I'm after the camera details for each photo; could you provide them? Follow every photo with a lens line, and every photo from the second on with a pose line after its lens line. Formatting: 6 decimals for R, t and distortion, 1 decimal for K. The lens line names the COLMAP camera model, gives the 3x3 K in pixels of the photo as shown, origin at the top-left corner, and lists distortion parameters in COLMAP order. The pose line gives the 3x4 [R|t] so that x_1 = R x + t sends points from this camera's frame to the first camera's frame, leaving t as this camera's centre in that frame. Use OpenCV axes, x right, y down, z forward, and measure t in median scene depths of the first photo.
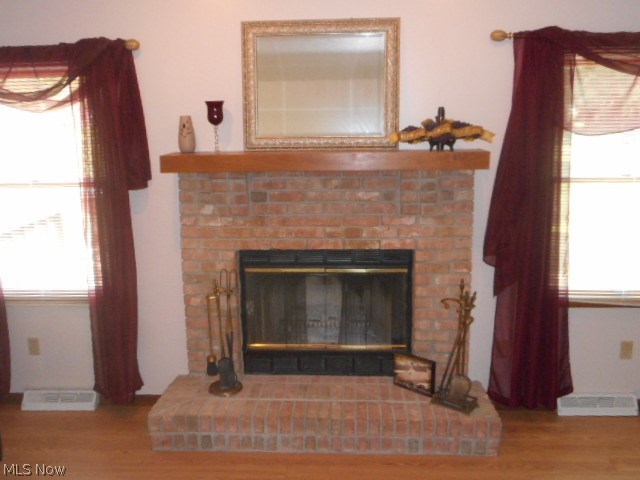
lens RADIAL K [[642.7, 0, 320.0], [0, 642.7, 240.0], [0, 0, 1]] dist [-0.059375, -0.001560]
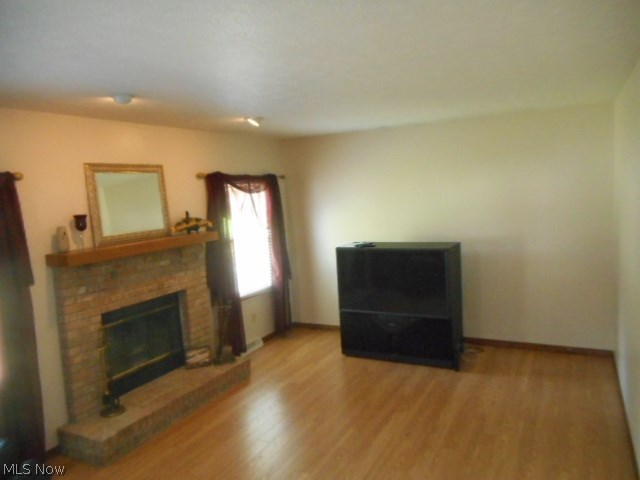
lens RADIAL K [[496.7, 0, 320.0], [0, 496.7, 240.0], [0, 0, 1]] dist [-0.001264, -0.000822]
pose [[0.399067, -0.099683, 0.911487, -0.968064], [0.235052, 0.971977, 0.003388, -0.035815], [-0.886282, 0.212895, 0.411315, 0.055883]]
